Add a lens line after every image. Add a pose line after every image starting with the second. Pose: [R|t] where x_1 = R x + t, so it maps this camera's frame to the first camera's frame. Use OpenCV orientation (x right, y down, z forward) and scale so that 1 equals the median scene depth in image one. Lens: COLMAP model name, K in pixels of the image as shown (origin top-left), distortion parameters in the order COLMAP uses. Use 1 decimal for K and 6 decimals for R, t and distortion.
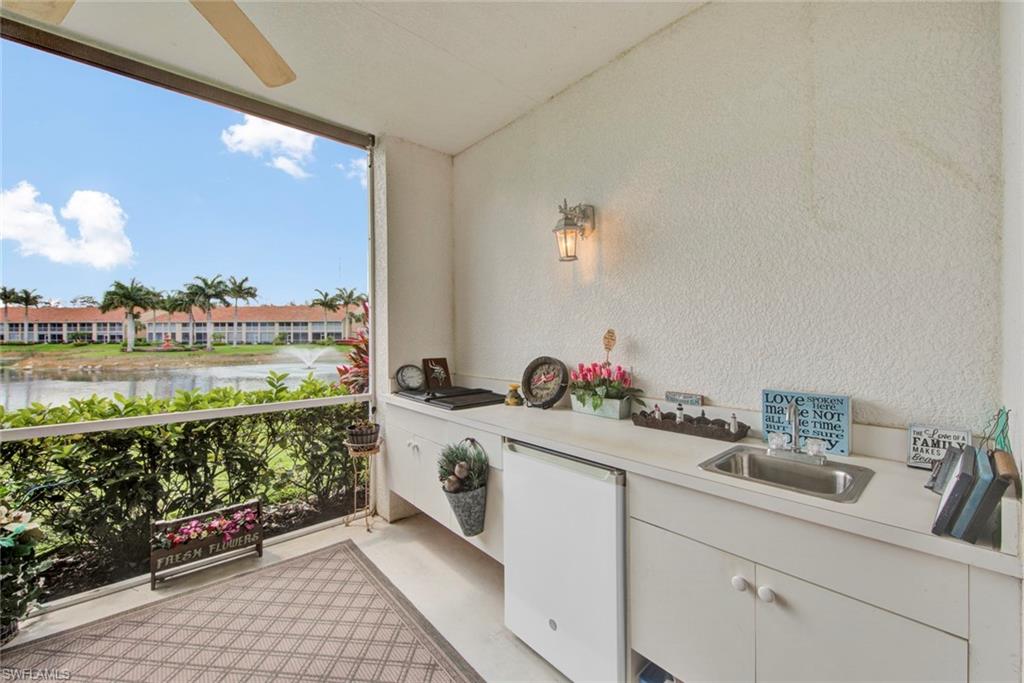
lens RADIAL K [[397.1, 0, 504.5], [0, 397.1, 339.1], [0, 0, 1]] dist [-0.002323, -0.001212]
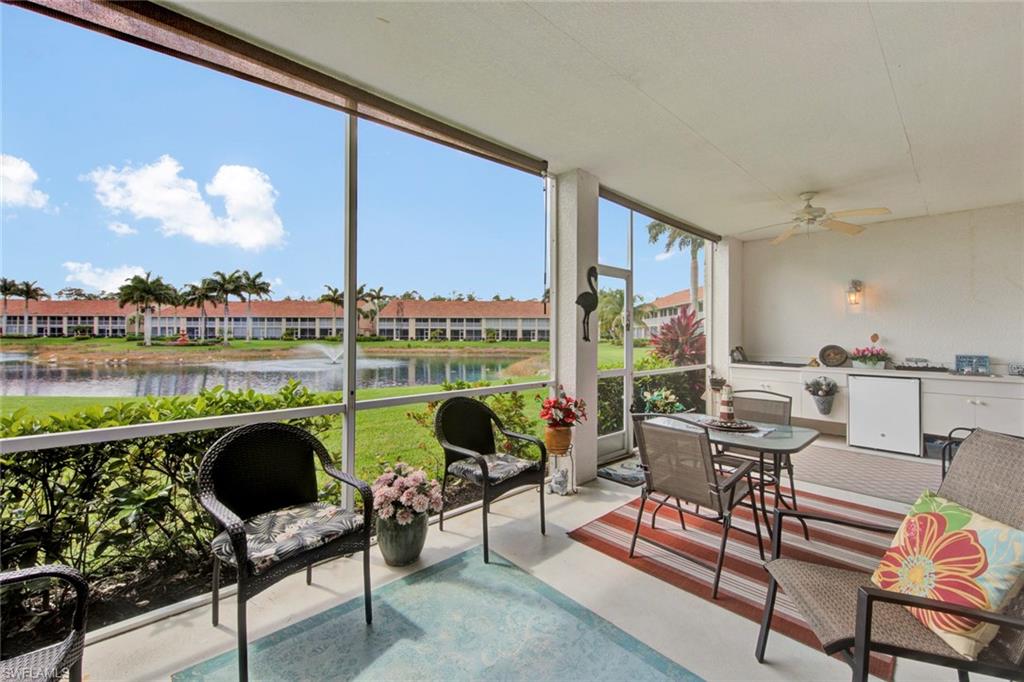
lens RADIAL K [[397.1, 0, 510.5], [0, 397.1, 339.5], [0, 0, 1]] dist [-0.002323, -0.001212]
pose [[0.999090, 0.008222, 0.041854, -0.049575], [-0.008554, 0.999933, 0.007763, 0.000251], [-0.041787, -0.008114, 0.999094, -0.032361]]
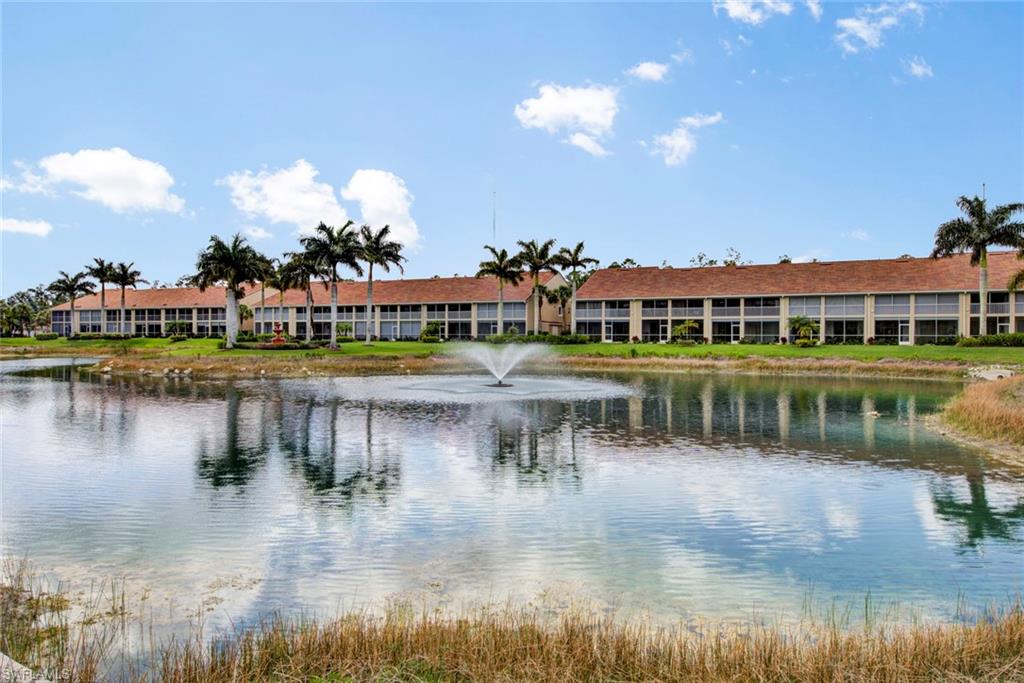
lens RADIAL K [[651.1, 0, 501.2], [0, 651.1, 334.3], [0, 0, 1]] dist [-0.006773, -0.003392]
pose [[0.930243, 0.004468, -0.366917, -0.116003], [-0.006944, 0.999961, -0.005429, 0.008318], [0.366879, 0.007598, 0.930238, 0.137954]]
